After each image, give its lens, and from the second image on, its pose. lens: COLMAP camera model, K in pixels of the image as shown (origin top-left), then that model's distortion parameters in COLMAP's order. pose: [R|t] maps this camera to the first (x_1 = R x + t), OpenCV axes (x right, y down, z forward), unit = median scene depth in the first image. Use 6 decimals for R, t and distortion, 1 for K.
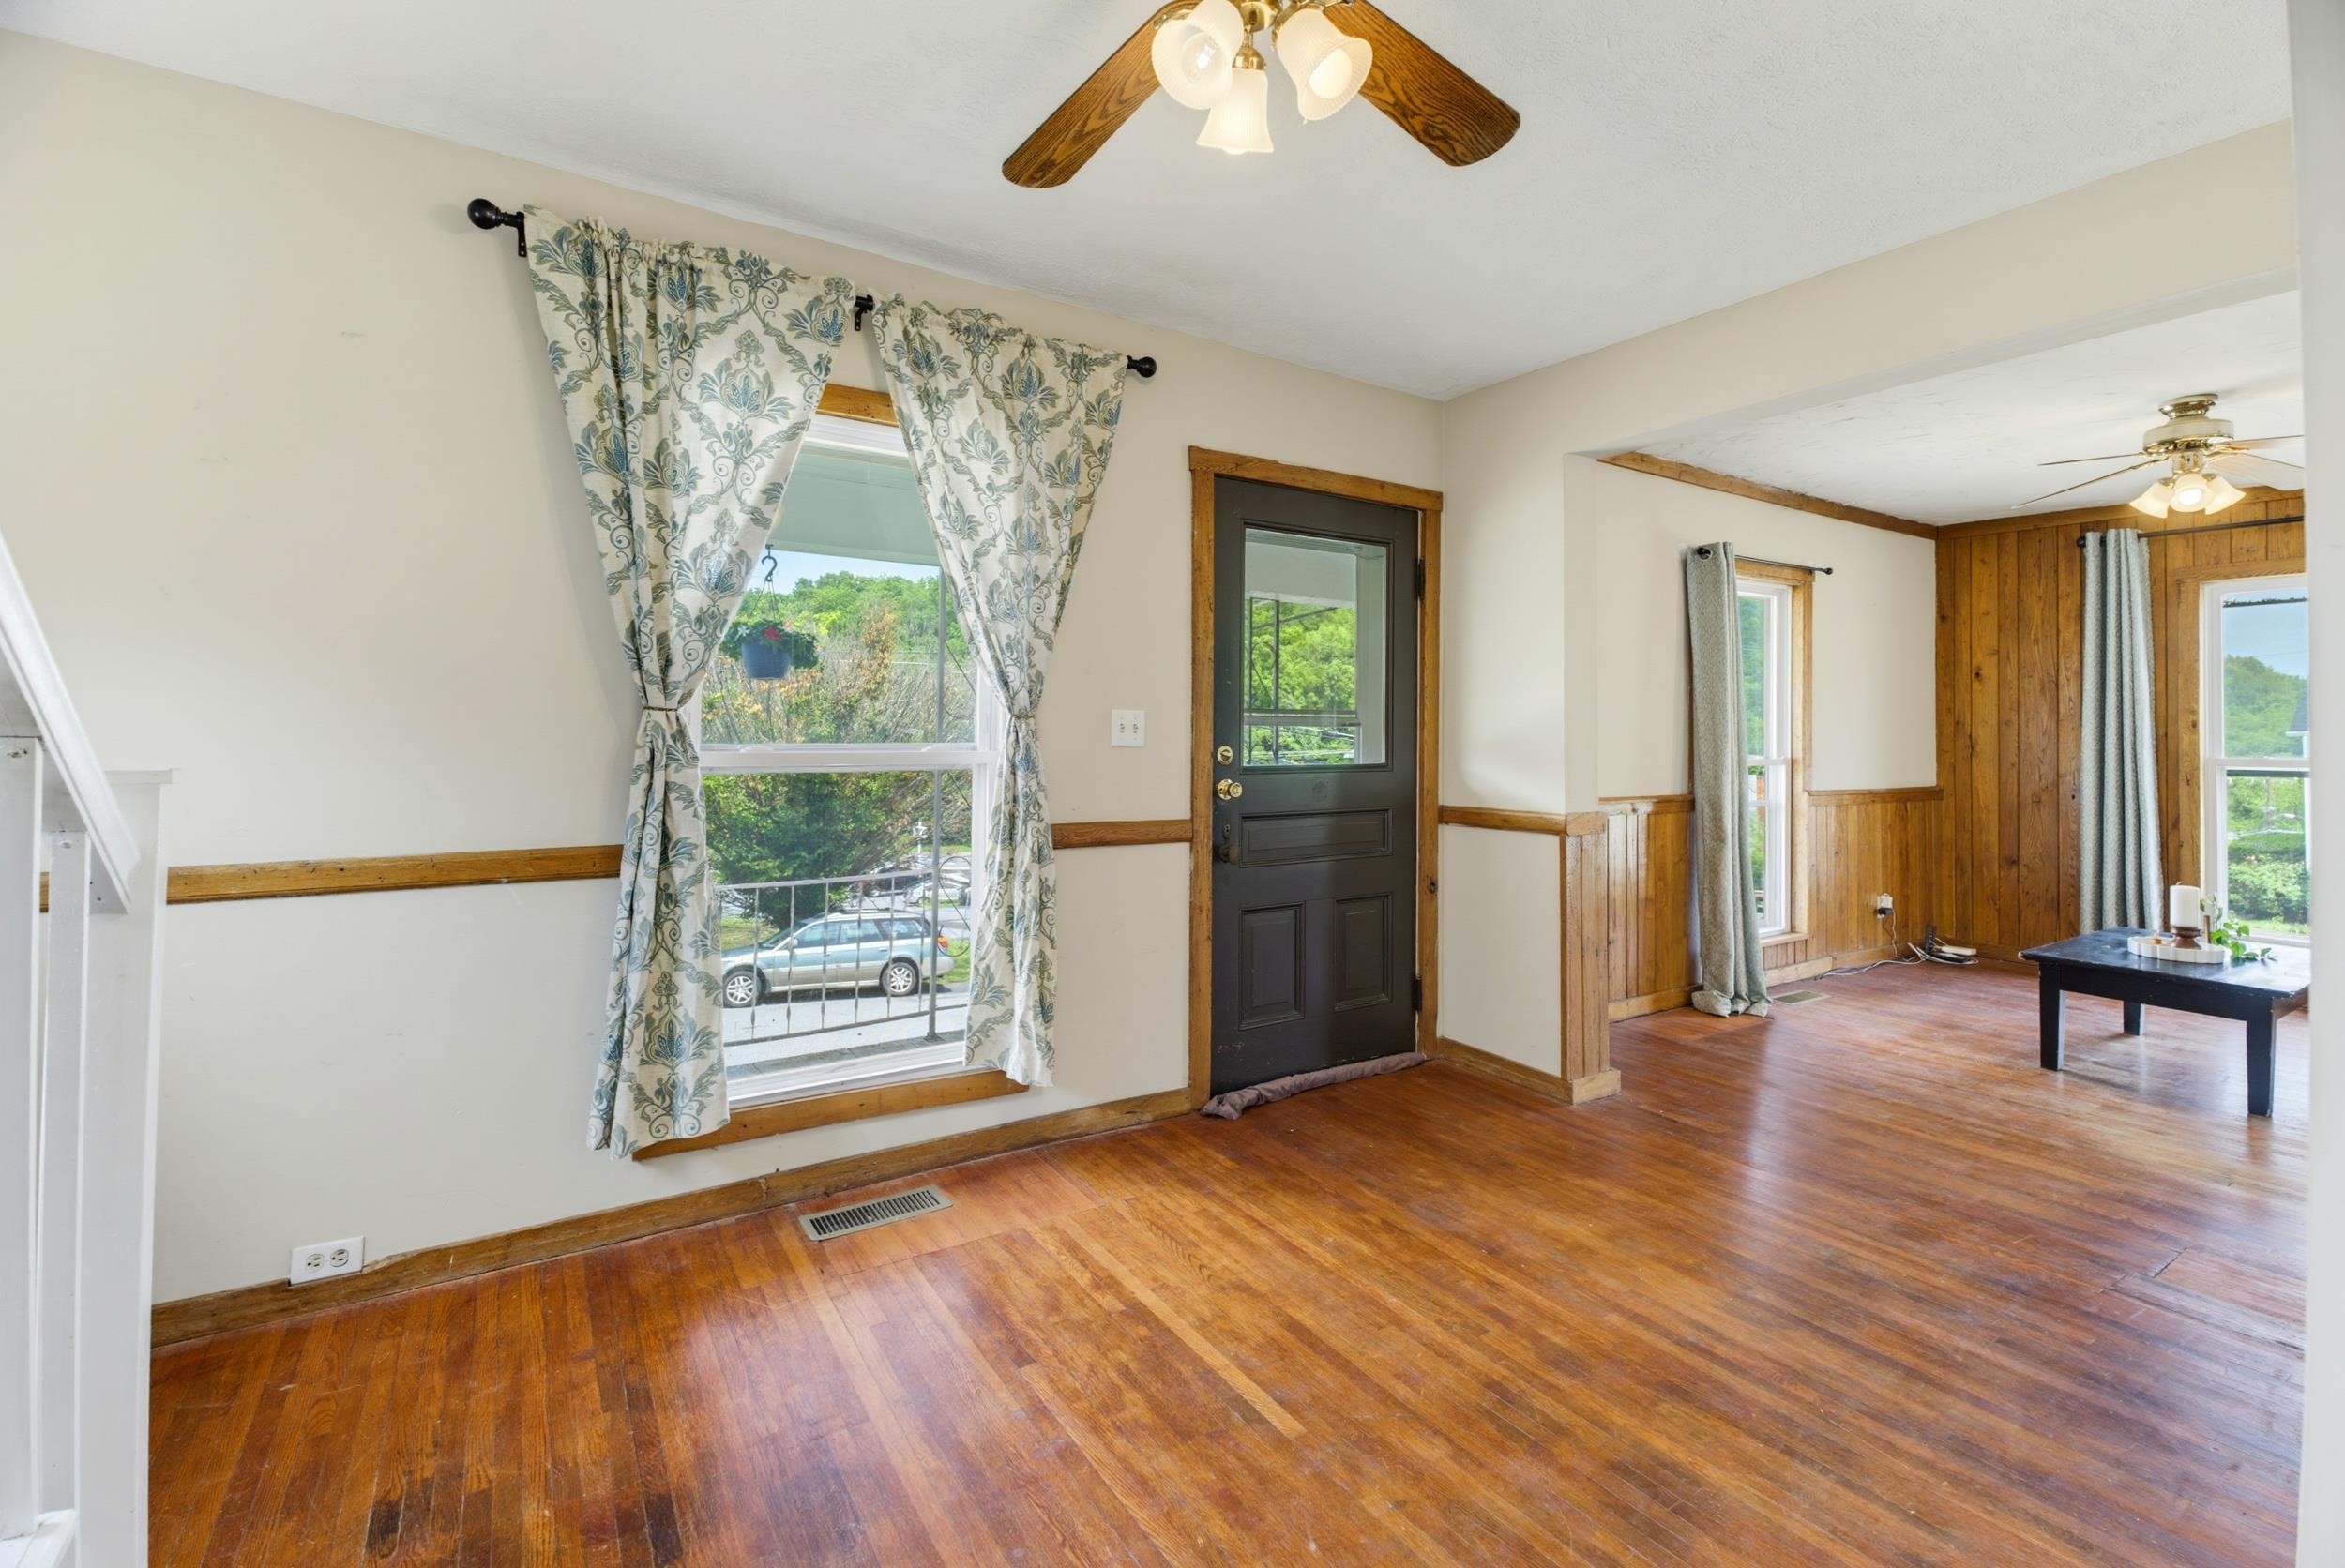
lens RADIAL K [[1031.9, 0, 1159.5], [0, 1031.9, 736.9], [0, 0, 1]] dist [0.001821, -0.004465]
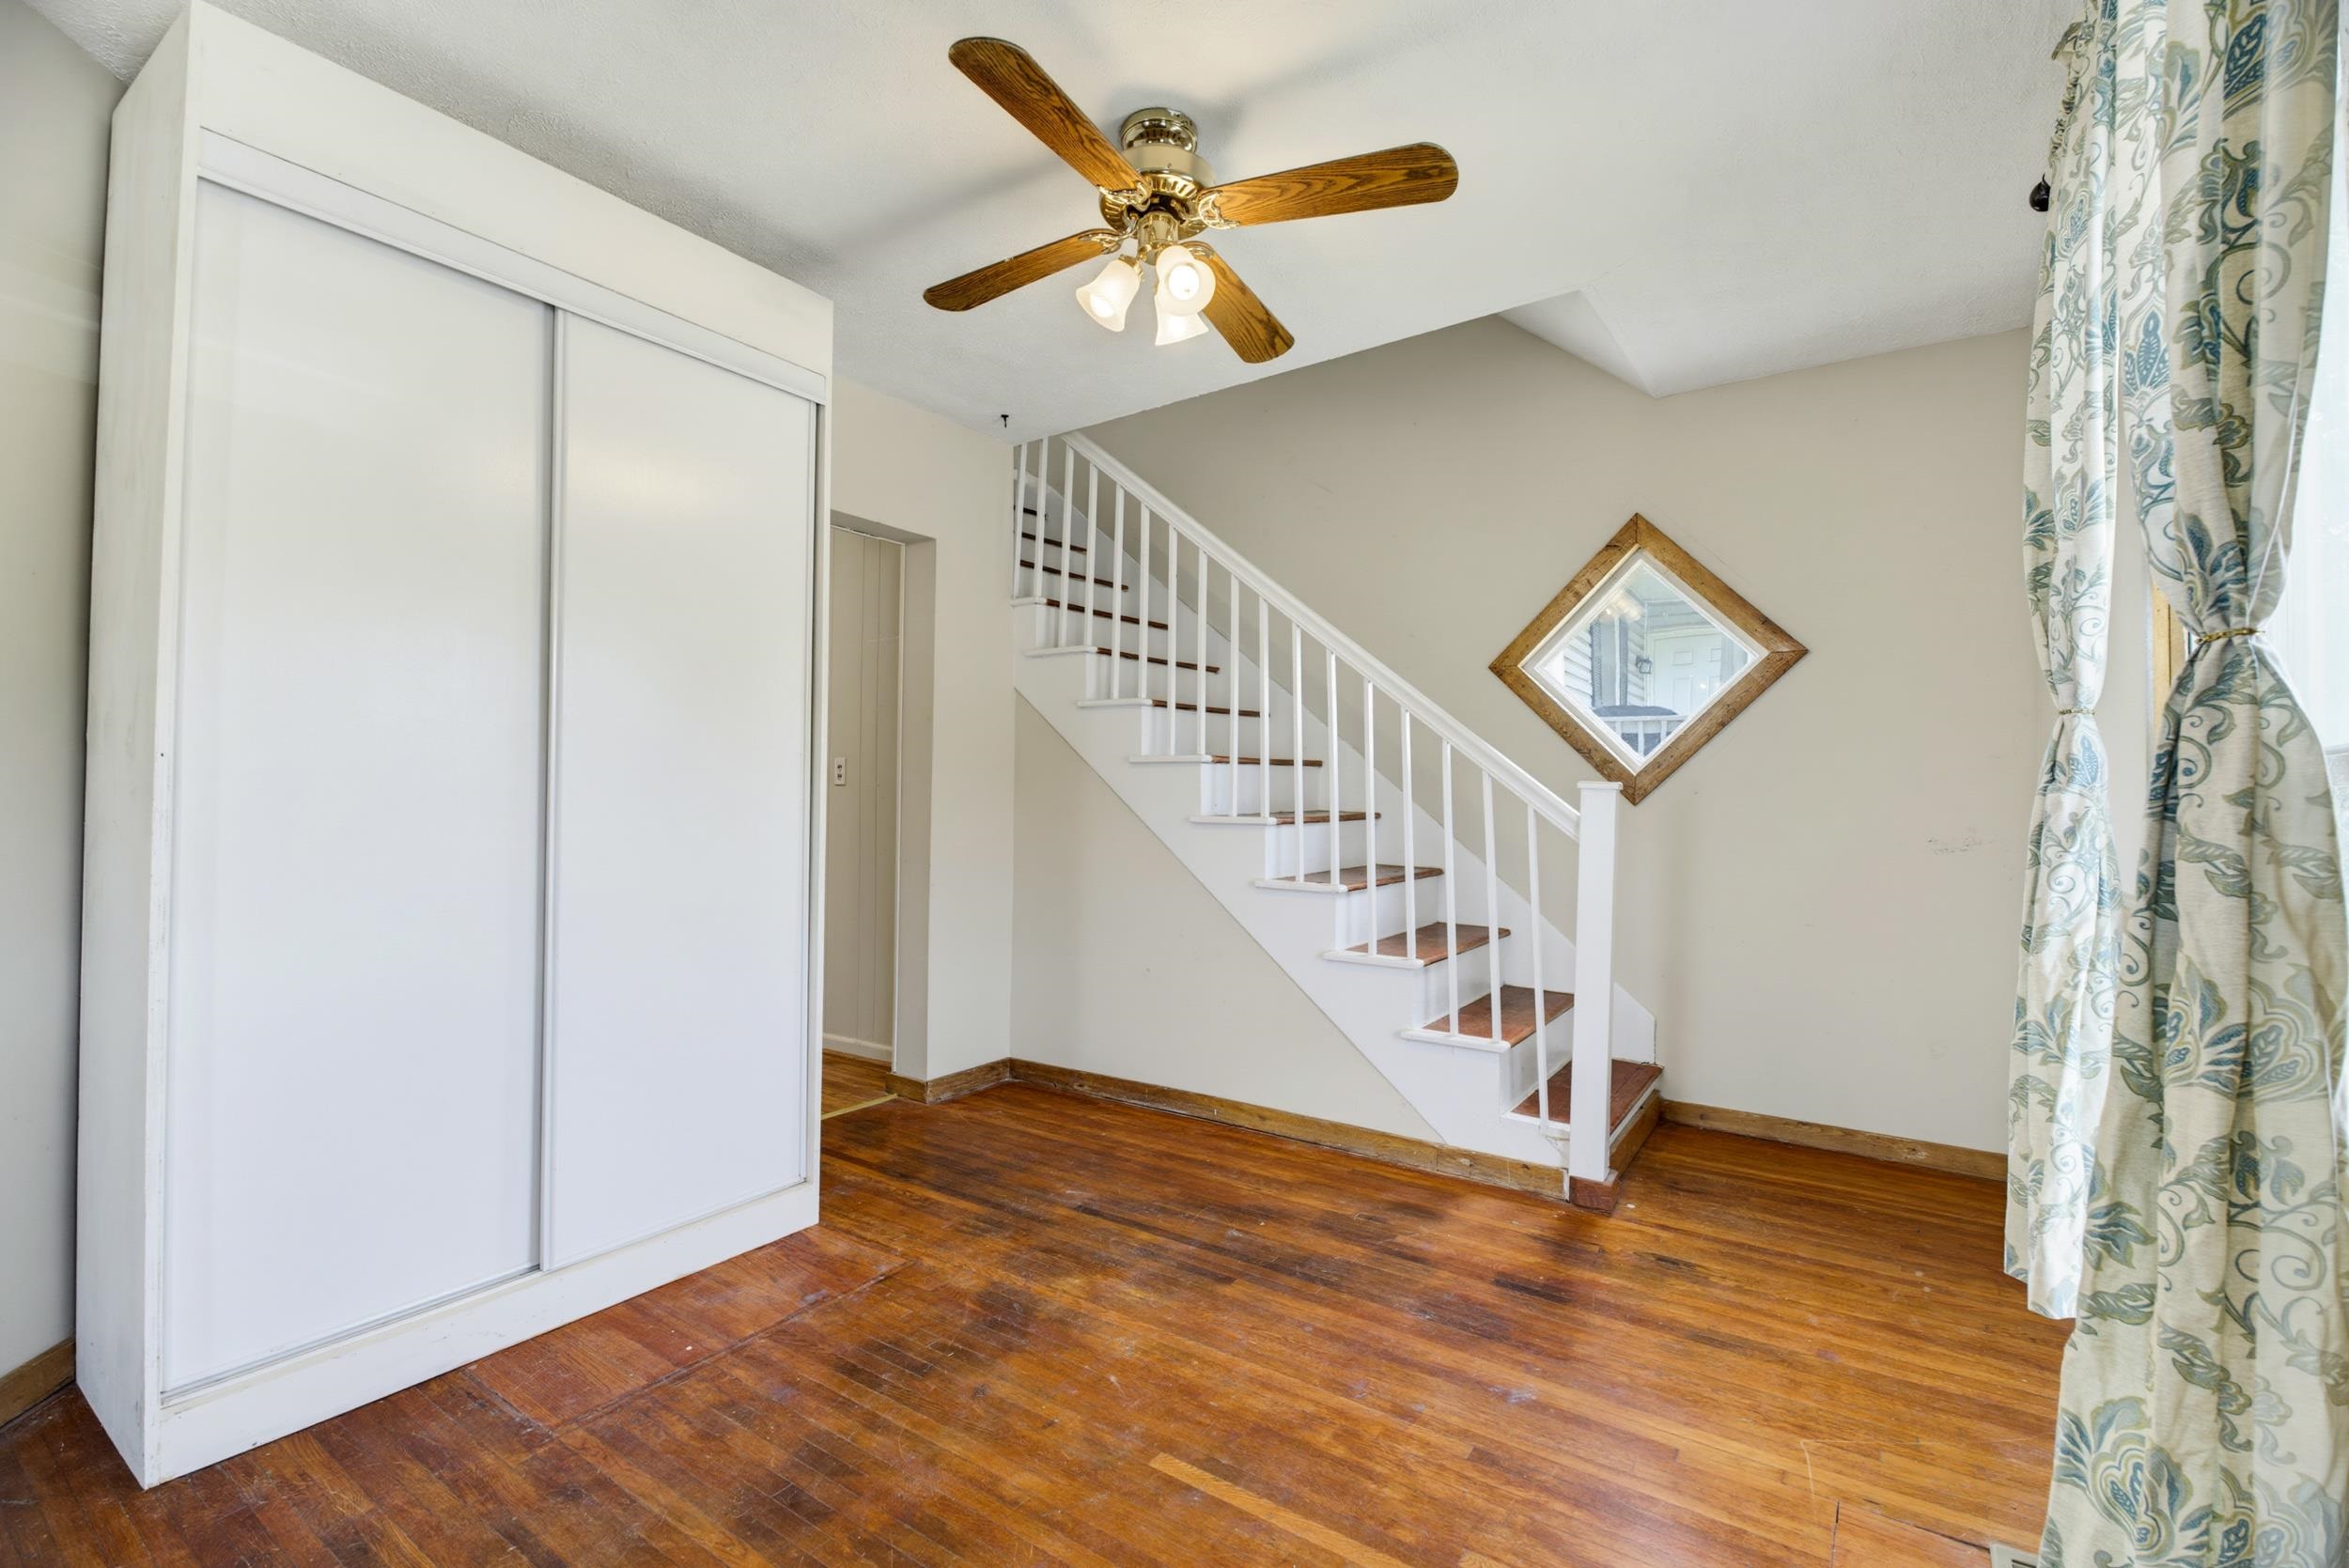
lens RADIAL K [[1033.7, 0, 1173.8], [0, 1033.7, 766.2], [0, 0, 1]] dist [0.001821, -0.004465]
pose [[-0.920540, -0.024879, -0.389855, 0.412228], [-0.013399, 0.999394, -0.032139, 0.050328], [0.390418, -0.024361, -0.920315, 1.540058]]
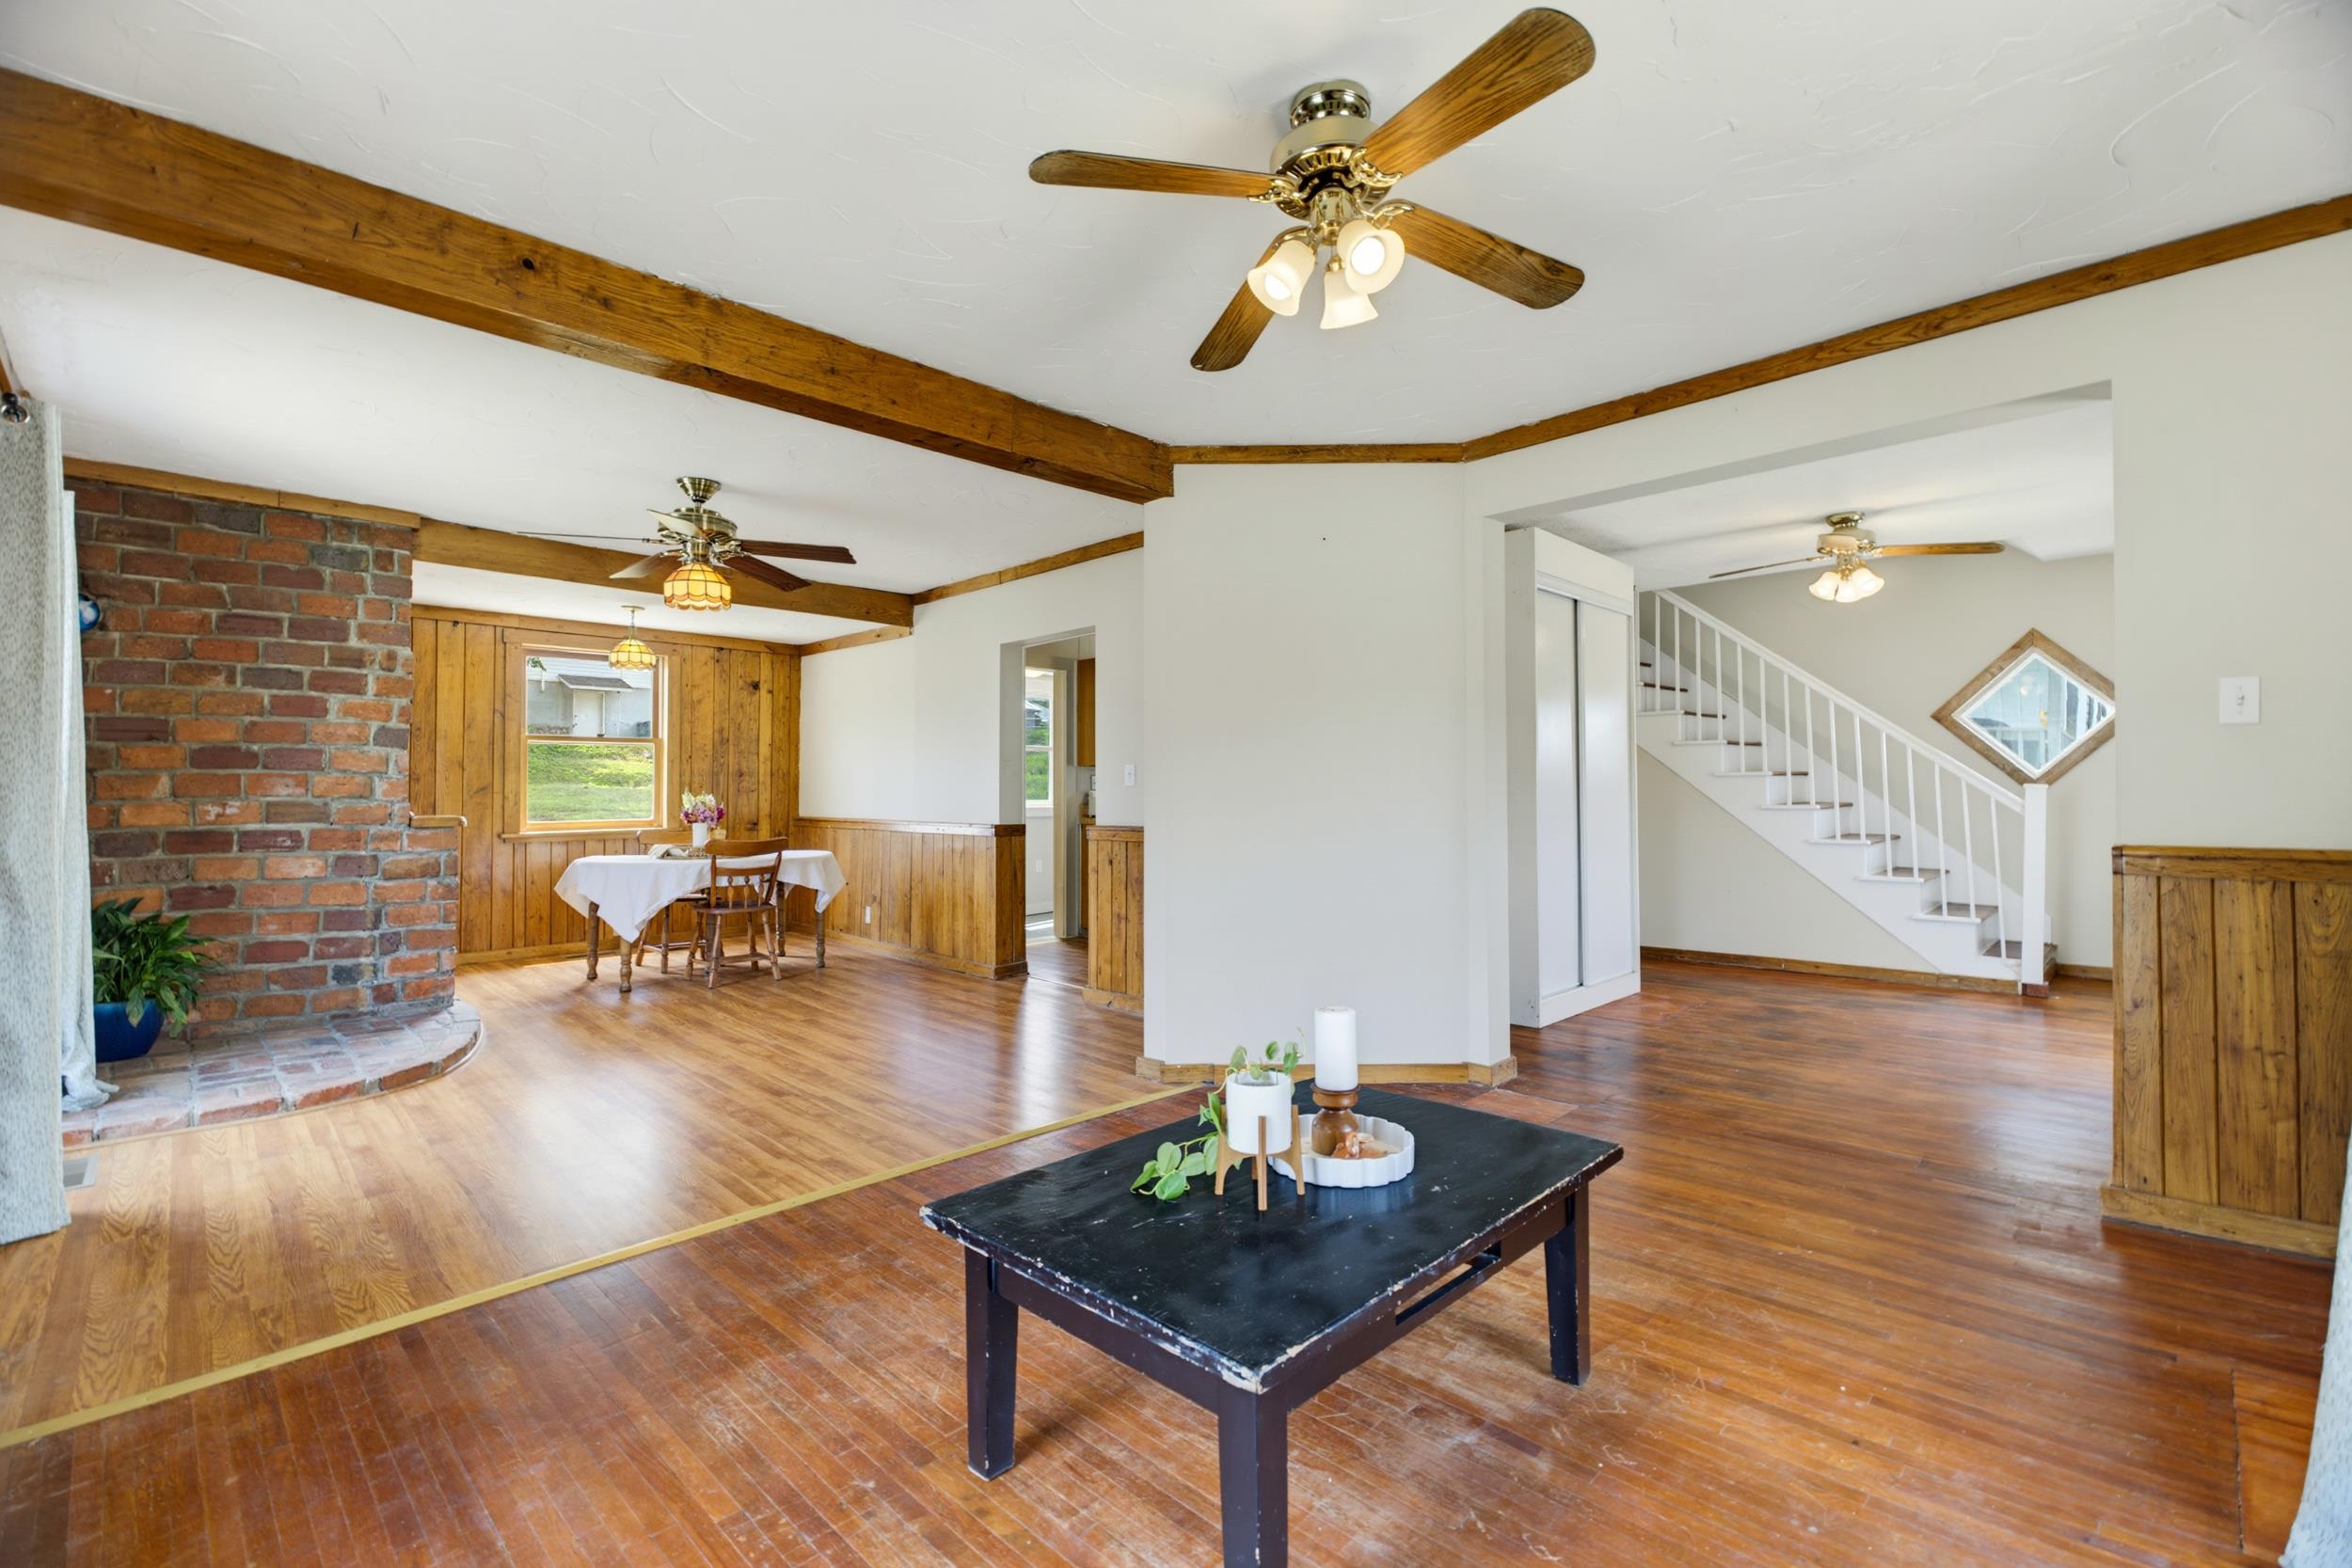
lens RADIAL K [[1035.0, 0, 1168.6], [0, 1035.0, 770.6], [0, 0, 1]] dist [0.001821, -0.004465]
pose [[-0.974345, -0.007383, -0.224940, 2.097459], [-0.000846, 0.999575, -0.029146, 0.064820], [0.225059, -0.028208, -0.973937, 2.576452]]
